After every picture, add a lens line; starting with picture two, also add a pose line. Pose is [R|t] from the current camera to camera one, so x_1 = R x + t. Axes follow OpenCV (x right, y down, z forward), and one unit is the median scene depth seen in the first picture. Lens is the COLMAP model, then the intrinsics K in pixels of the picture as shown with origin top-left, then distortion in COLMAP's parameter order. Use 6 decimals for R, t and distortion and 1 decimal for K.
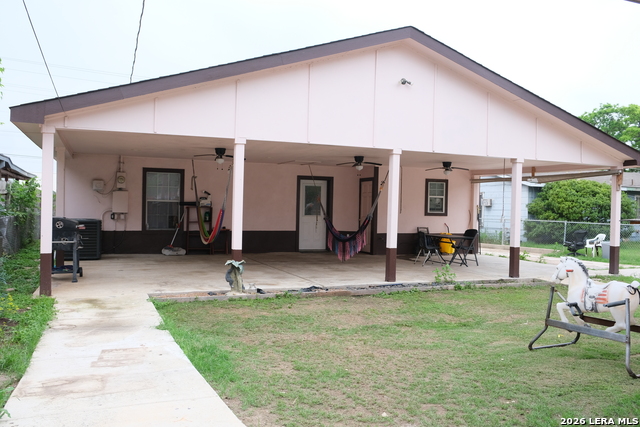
lens RADIAL K [[539.6, 0, 320.0], [0, 539.6, 213.5], [0, 0, 1]] dist [-0.013113, -0.002532]
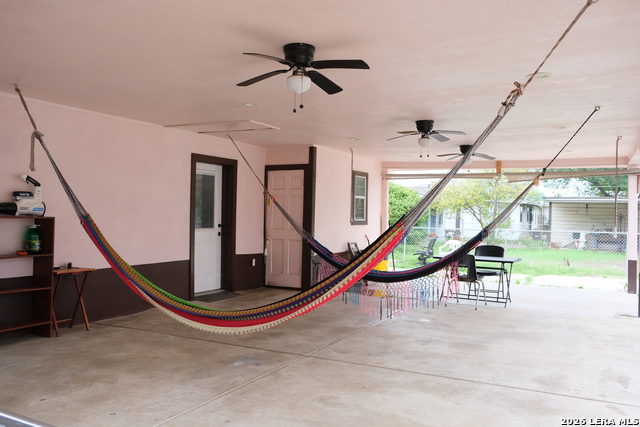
lens RADIAL K [[539.6, 0, 320.0], [0, 539.6, 213.5], [0, 0, 1]] dist [-0.013113, -0.002532]
pose [[0.748894, -0.007819, 0.662644, -0.288174], [0.008920, 0.999959, 0.001718, -0.012039], [-0.662630, 0.004624, 0.748933, 0.524677]]
